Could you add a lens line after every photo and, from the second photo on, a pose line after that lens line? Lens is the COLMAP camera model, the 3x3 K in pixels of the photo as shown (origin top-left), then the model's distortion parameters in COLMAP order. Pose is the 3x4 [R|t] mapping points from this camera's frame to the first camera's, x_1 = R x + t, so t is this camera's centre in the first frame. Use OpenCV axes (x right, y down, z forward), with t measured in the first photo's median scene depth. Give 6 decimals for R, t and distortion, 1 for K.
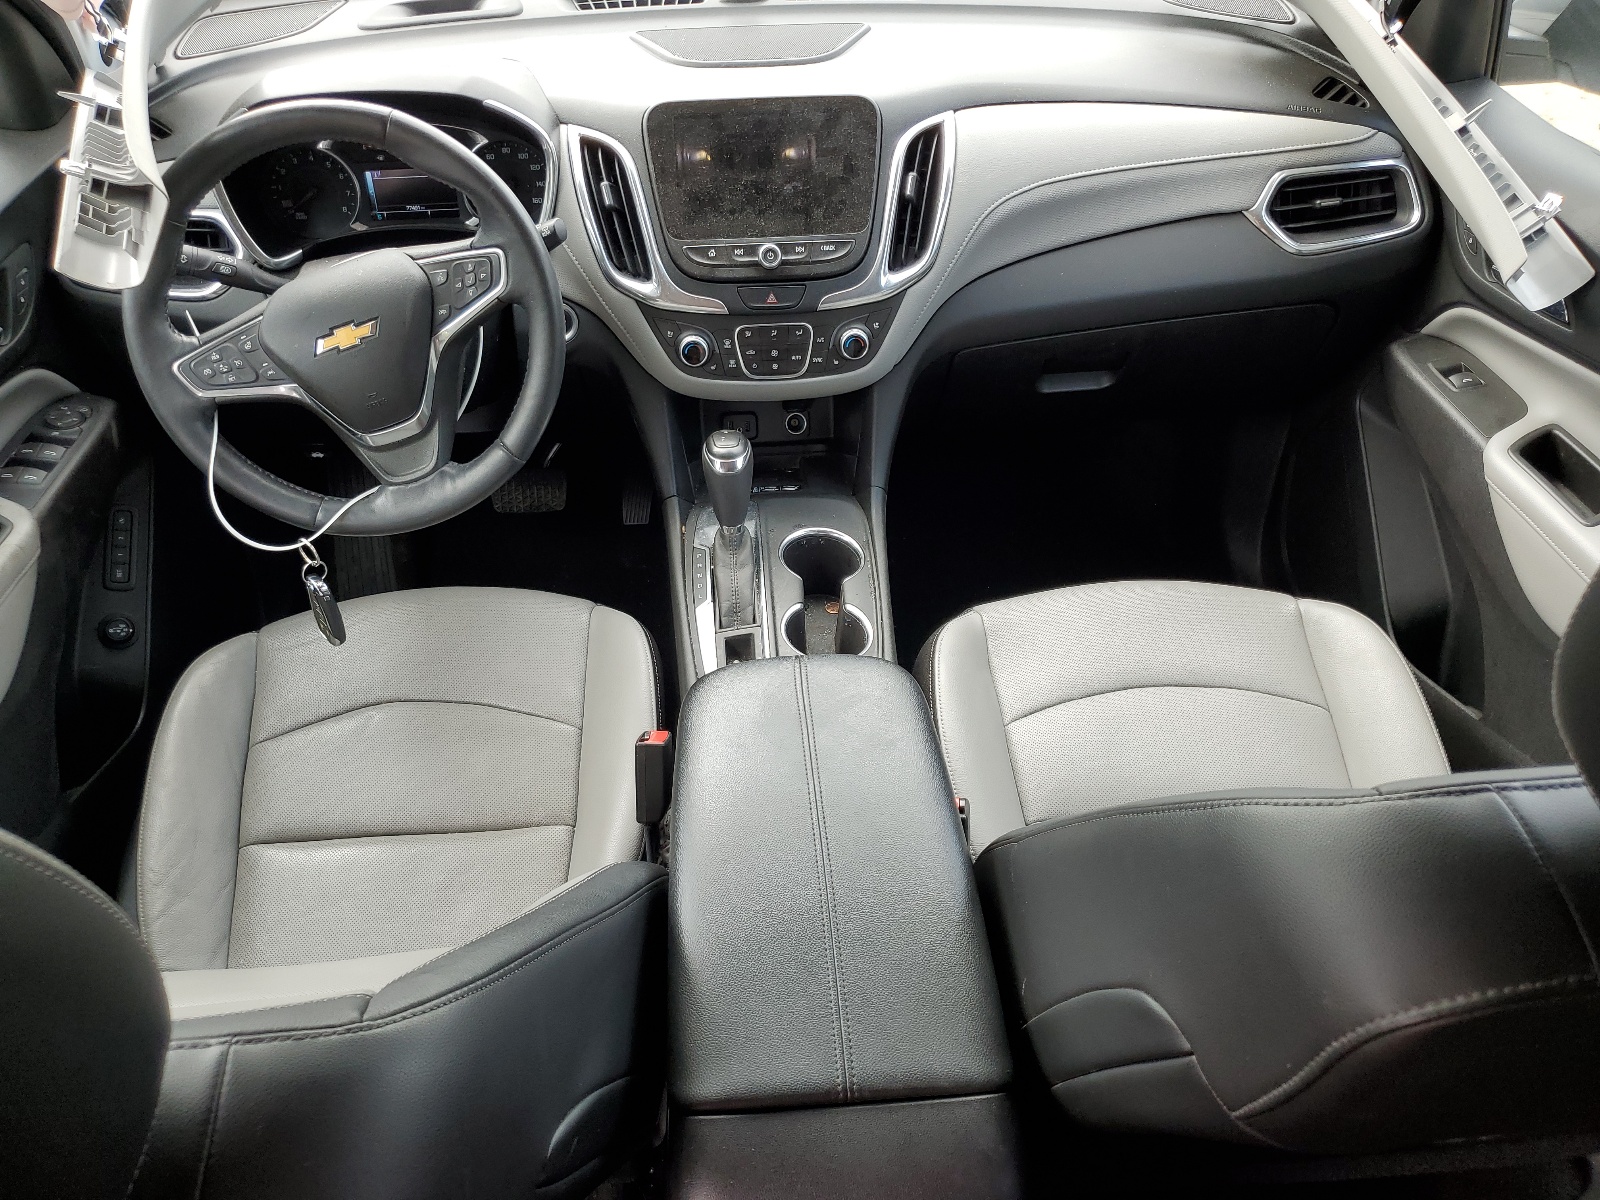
lens RADIAL K [[1209.4, 0, 802.6], [0, 1209.4, 599.2], [0, 0, 1]] dist [0.005328, 0.001385]
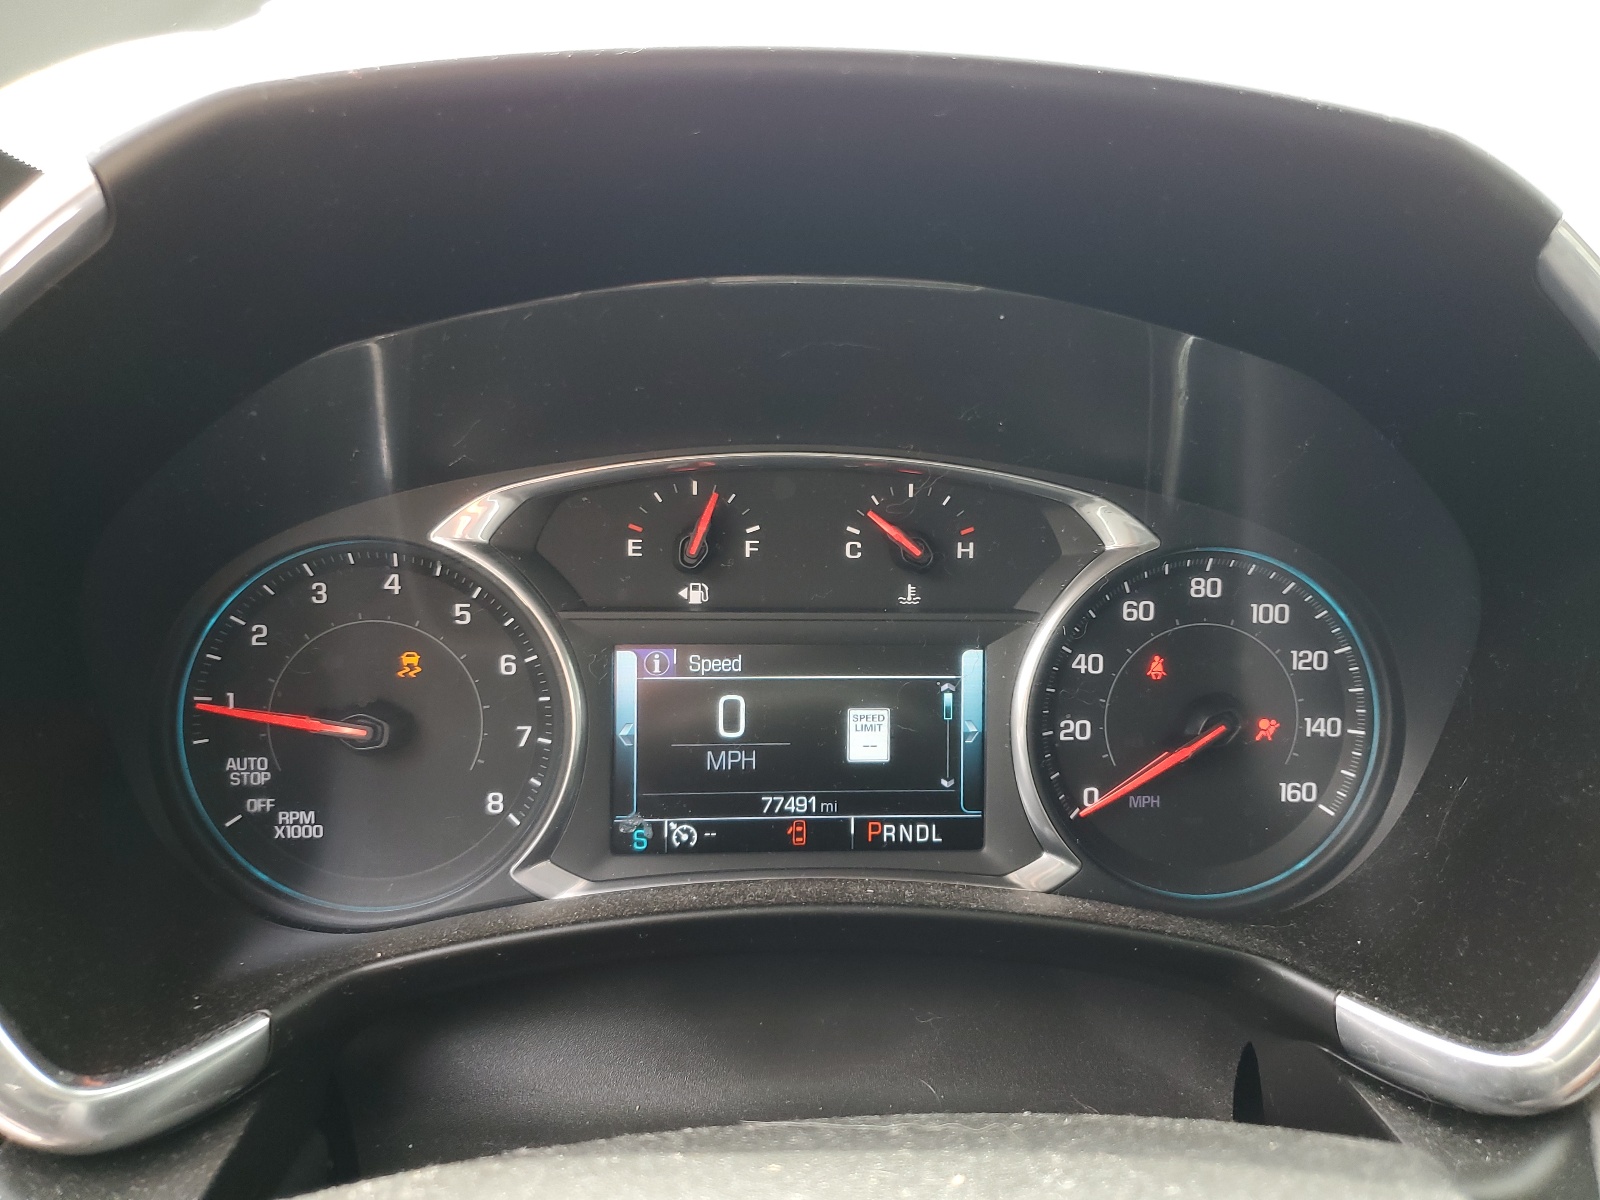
lens RADIAL K [[1209.4, 0, 798.6], [0, 1209.4, 599.2], [0, 0, 1]] dist [0.005328, 0.001385]
pose [[0.999055, 0.040499, -0.015793, -0.322246], [-0.043470, 0.930867, -0.362763, -0.279379], [0.000009, 0.363107, 0.931747, 0.781014]]
